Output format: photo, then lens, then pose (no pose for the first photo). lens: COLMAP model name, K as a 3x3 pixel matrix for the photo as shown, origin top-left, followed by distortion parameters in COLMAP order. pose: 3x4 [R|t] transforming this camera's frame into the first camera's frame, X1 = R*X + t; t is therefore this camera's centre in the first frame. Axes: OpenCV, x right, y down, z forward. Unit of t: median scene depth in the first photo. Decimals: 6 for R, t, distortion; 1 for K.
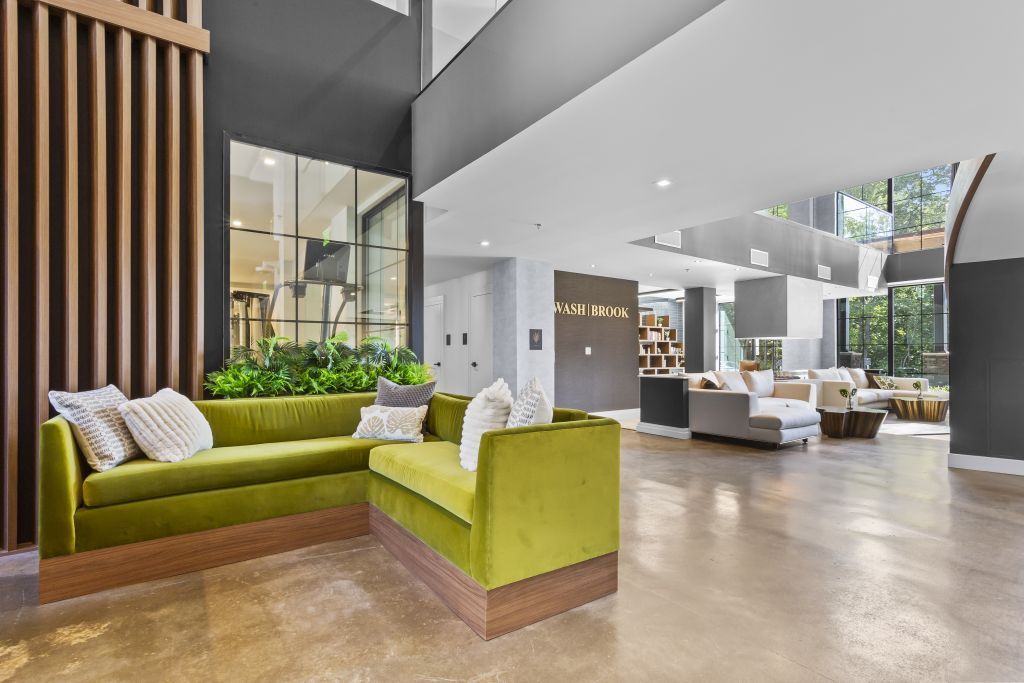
lens RADIAL K [[484.6, 0, 510.9], [0, 484.6, 356.8], [0, 0, 1]] dist [0.002624, -0.000063]
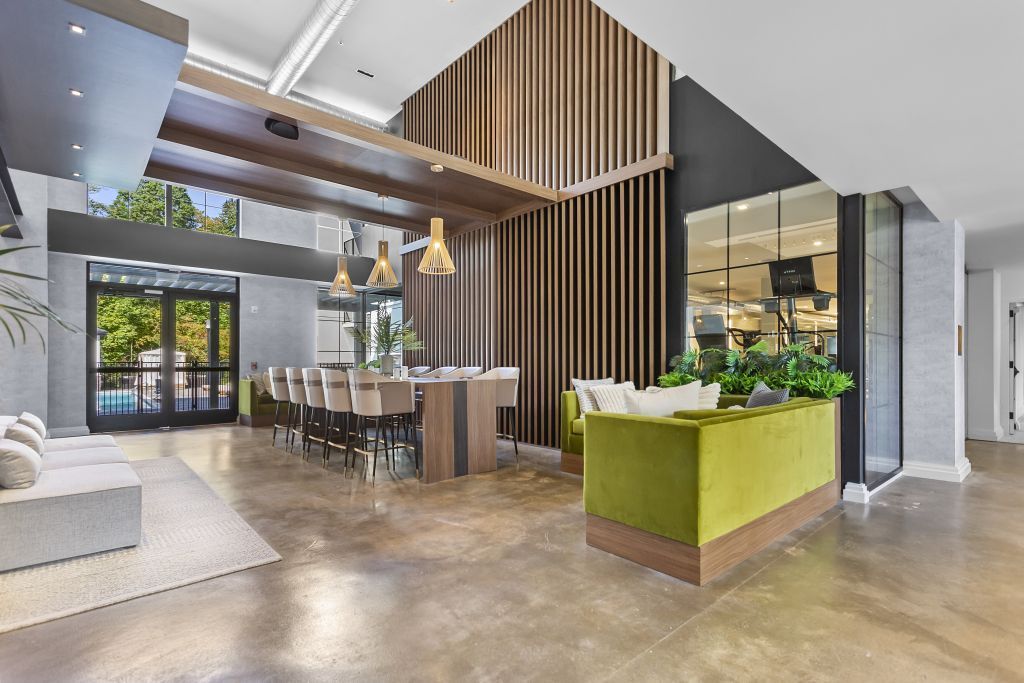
lens RADIAL K [[484.6, 0, 510.9], [0, 484.6, 356.8], [0, 0, 1]] dist [0.002624, -0.000063]
pose [[0.131378, -0.003555, -0.991326, 1.327509], [0.004517, 0.999985, -0.002988, -0.023603], [0.991322, -0.004086, 0.131392, 0.483513]]
